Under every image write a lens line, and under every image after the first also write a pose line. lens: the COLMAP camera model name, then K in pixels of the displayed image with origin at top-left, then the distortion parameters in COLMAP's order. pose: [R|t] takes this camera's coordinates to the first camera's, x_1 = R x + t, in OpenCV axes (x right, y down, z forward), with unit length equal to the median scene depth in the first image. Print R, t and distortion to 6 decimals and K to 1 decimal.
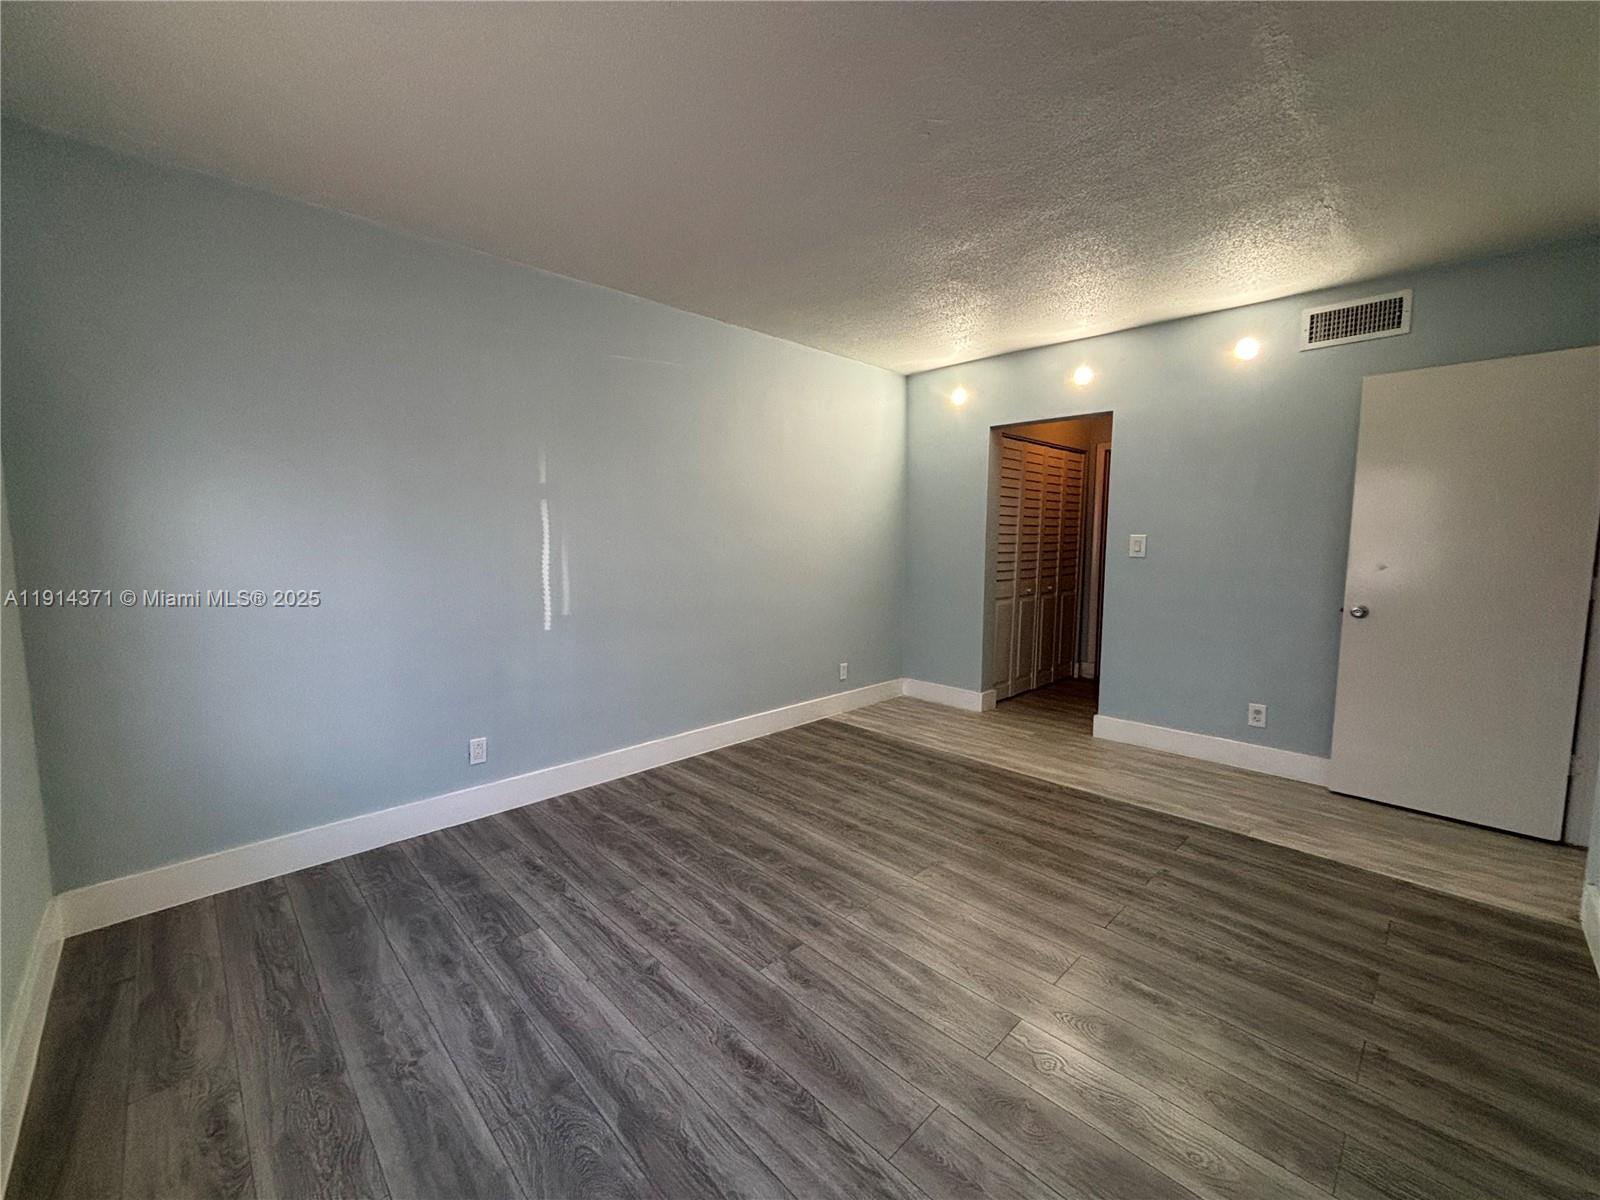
lens RADIAL K [[656.1, 0, 800.0], [0, 656.1, 600.0], [0, 0, 1]] dist [-0.000009, 0.000208]
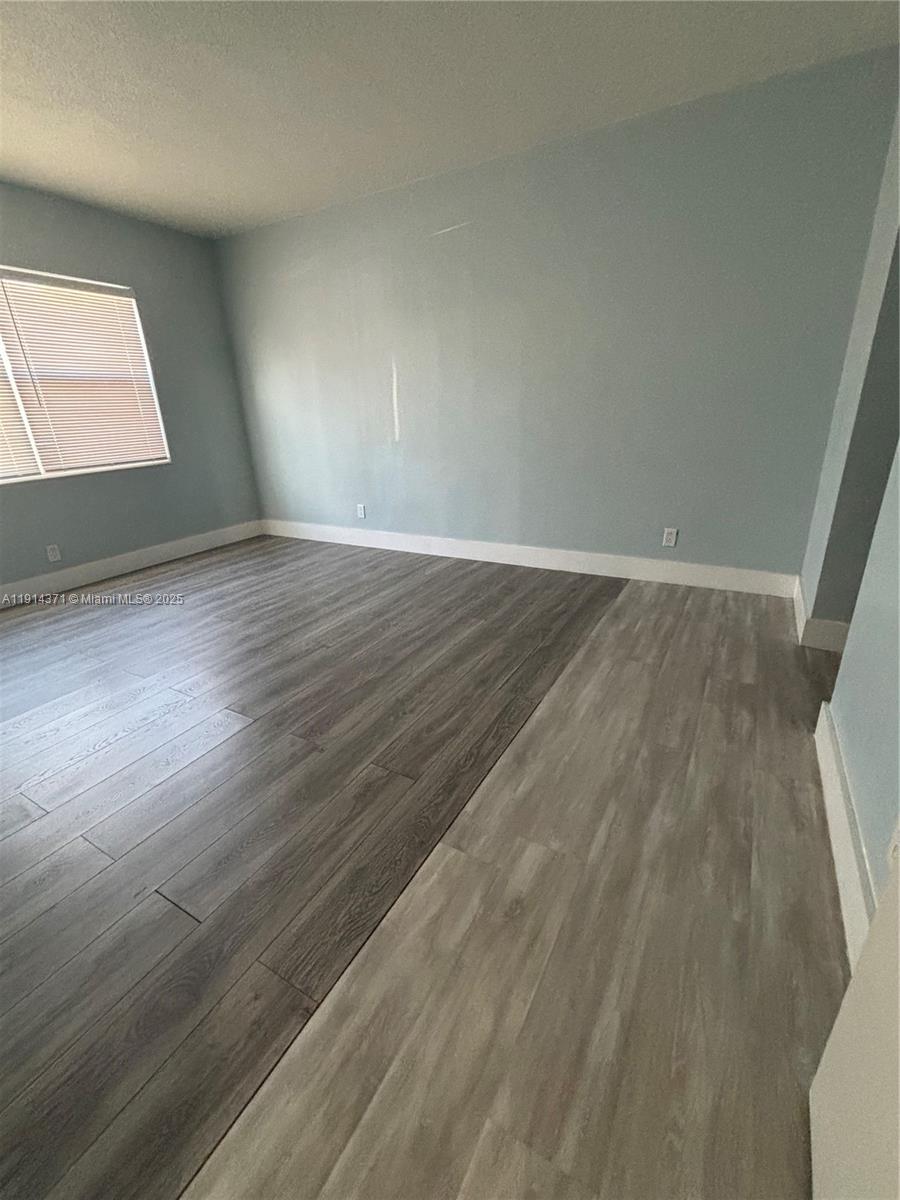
lens RADIAL K [[509.5, 0, 450.4], [0, 509.5, 596.8], [0, 0, 1]] dist [-0.000578, 0.000020]
pose [[0.265001, 0.323320, -0.908426, 0.880831], [-0.062150, 0.945877, 0.318519, -0.022749], [0.962243, -0.027949, 0.270753, 0.730401]]
